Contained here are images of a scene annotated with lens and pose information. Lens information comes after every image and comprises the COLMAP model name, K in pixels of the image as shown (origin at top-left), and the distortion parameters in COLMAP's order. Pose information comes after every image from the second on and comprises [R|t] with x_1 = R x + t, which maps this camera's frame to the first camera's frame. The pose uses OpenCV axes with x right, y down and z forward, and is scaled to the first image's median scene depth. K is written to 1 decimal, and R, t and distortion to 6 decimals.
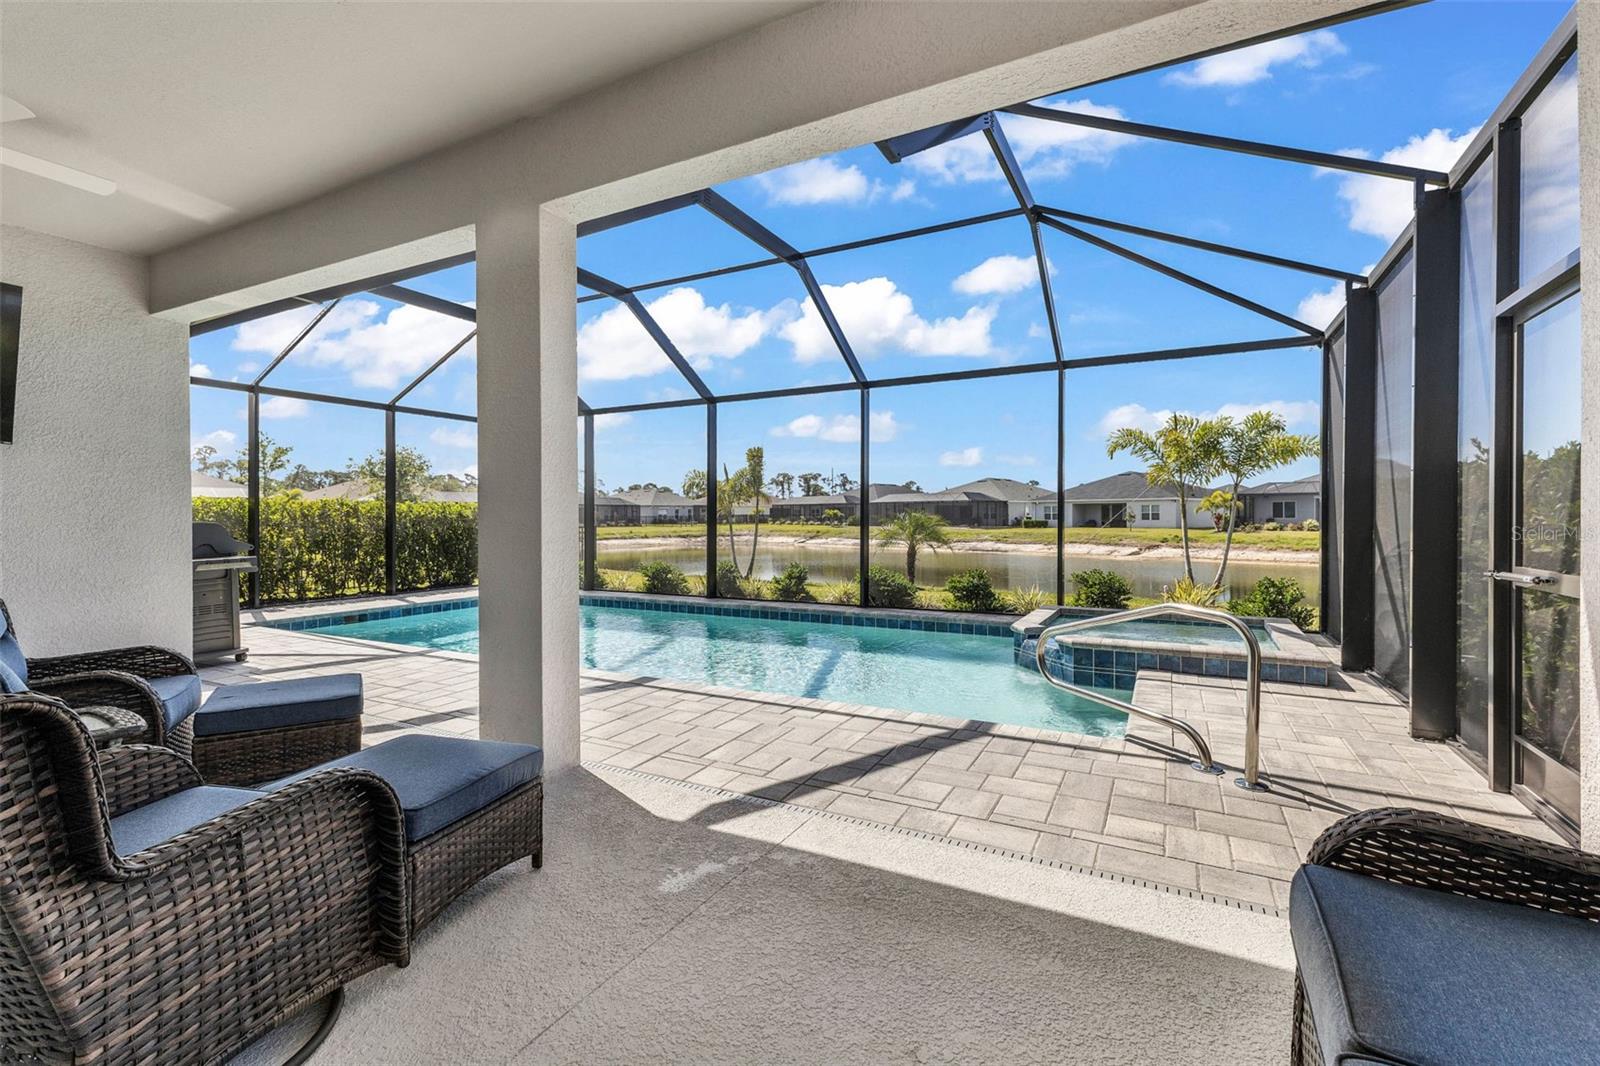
lens RADIAL K [[707.0, 0, 794.7], [0, 707.0, 520.7], [0, 0, 1]] dist [0.005243, 0.000873]
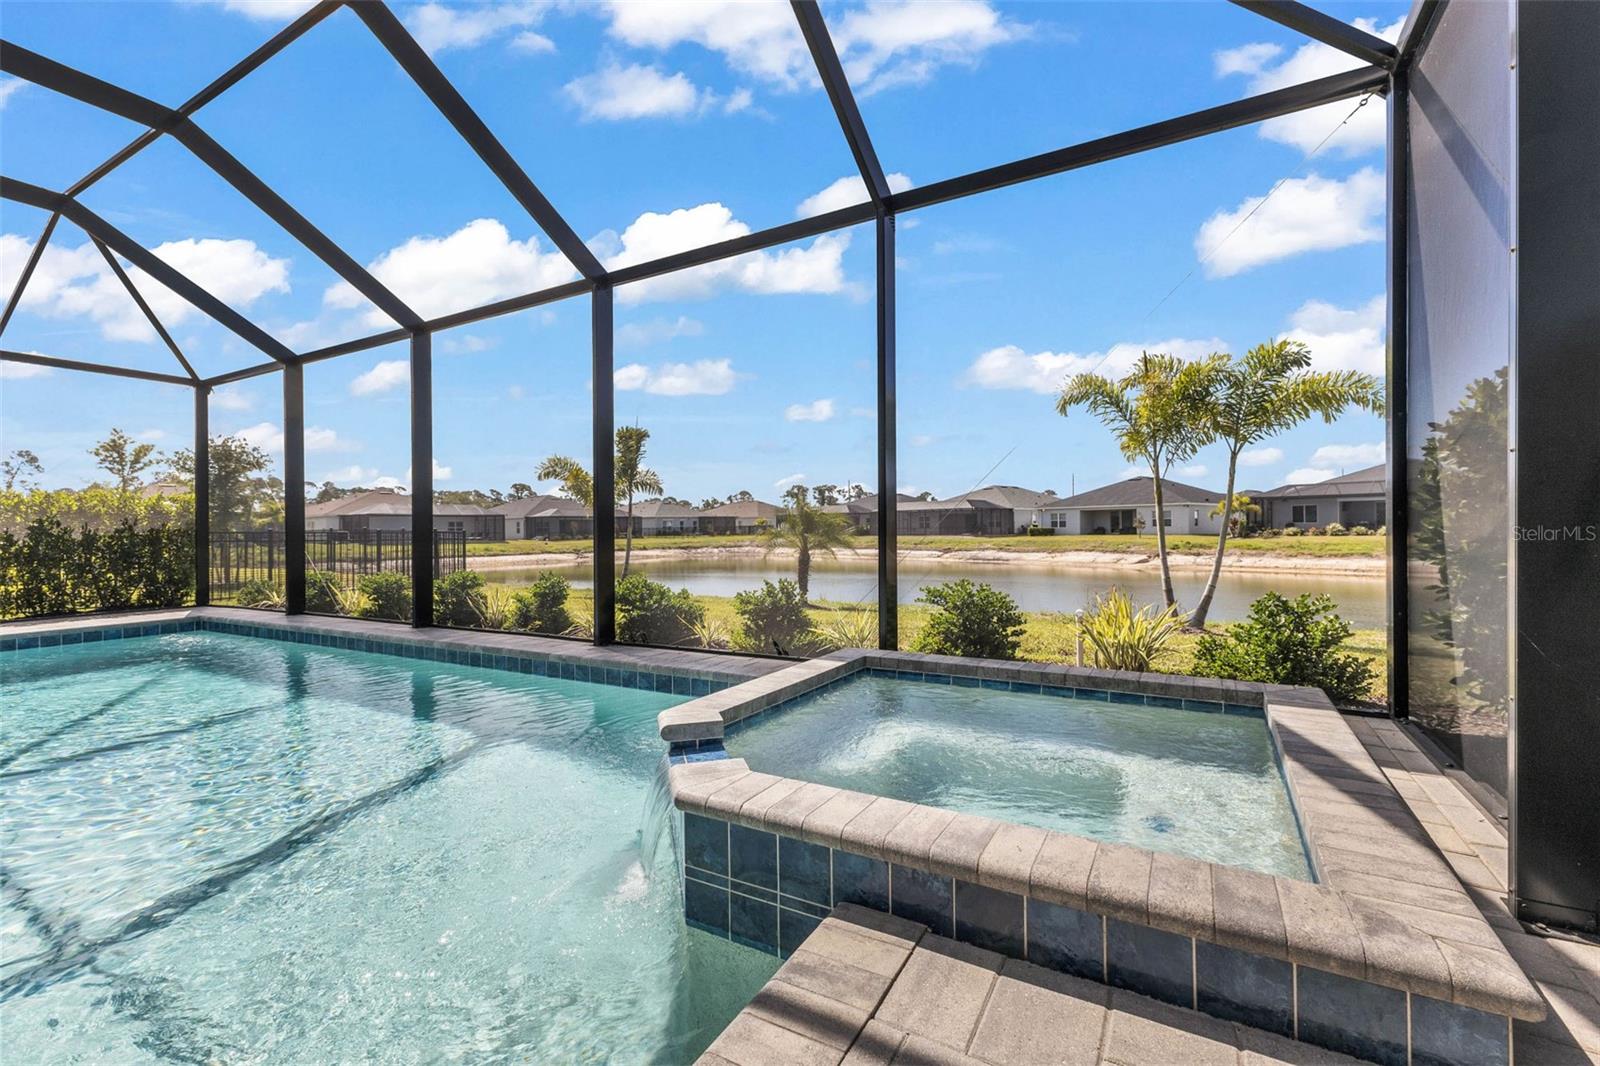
lens RADIAL K [[693.2, 0, 794.2], [0, 693.2, 532.8], [0, 0, 1]] dist [0.004288, 0.000092]
pose [[0.999567, -0.009462, -0.027873, 0.188541], [0.009477, 0.999955, 0.000398, 0.014916], [0.027868, -0.000662, 0.999611, 0.290237]]
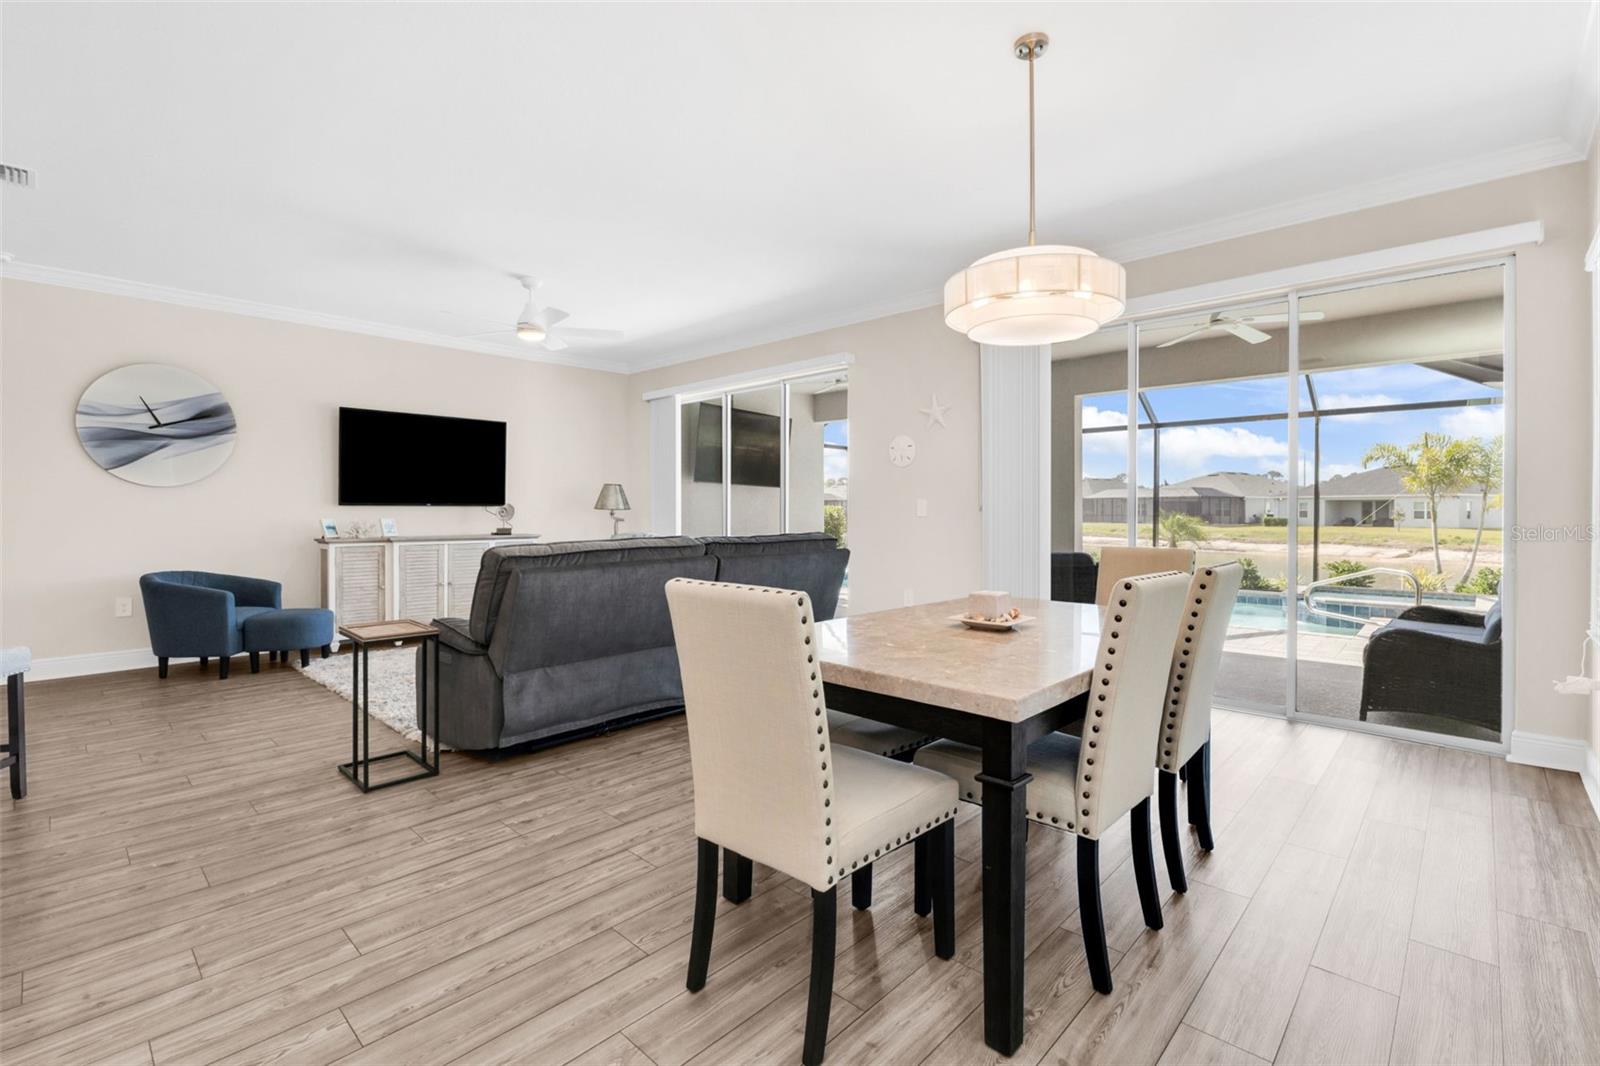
lens RADIAL K [[726.1, 0, 801.3], [0, 726.1, 517.4], [0, 0, 1]] dist [-0.003348, -0.000390]
pose [[0.968565, 0.006623, -0.248674, -0.156915], [-0.005868, 0.999976, 0.003776, -0.008234], [0.248693, -0.002198, 0.968580, -0.395687]]
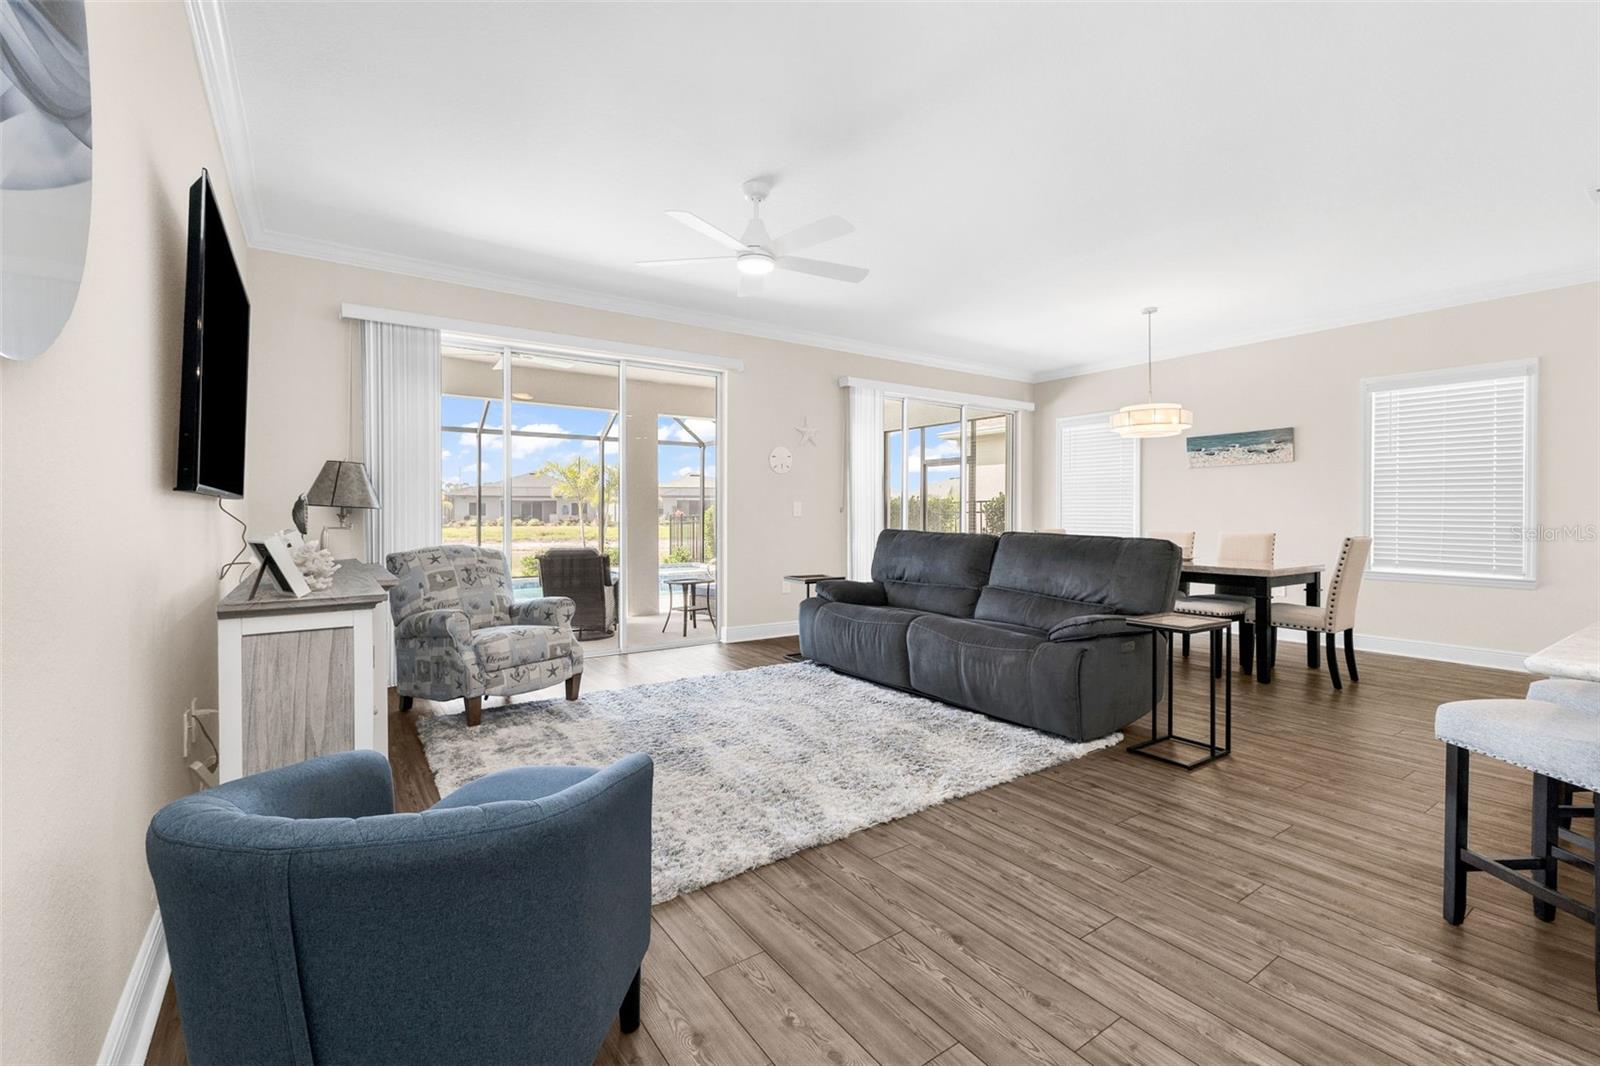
lens RADIAL K [[689.5, 0, 802.8], [0, 689.5, 524.9], [0, 0, 1]] dist [0.000539, -0.000142]
pose [[0.445309, -0.012222, 0.895293, -0.636595], [0.002589, 0.999920, 0.012363, -0.007403], [-0.895373, -0.003187, 0.445305, -0.183054]]
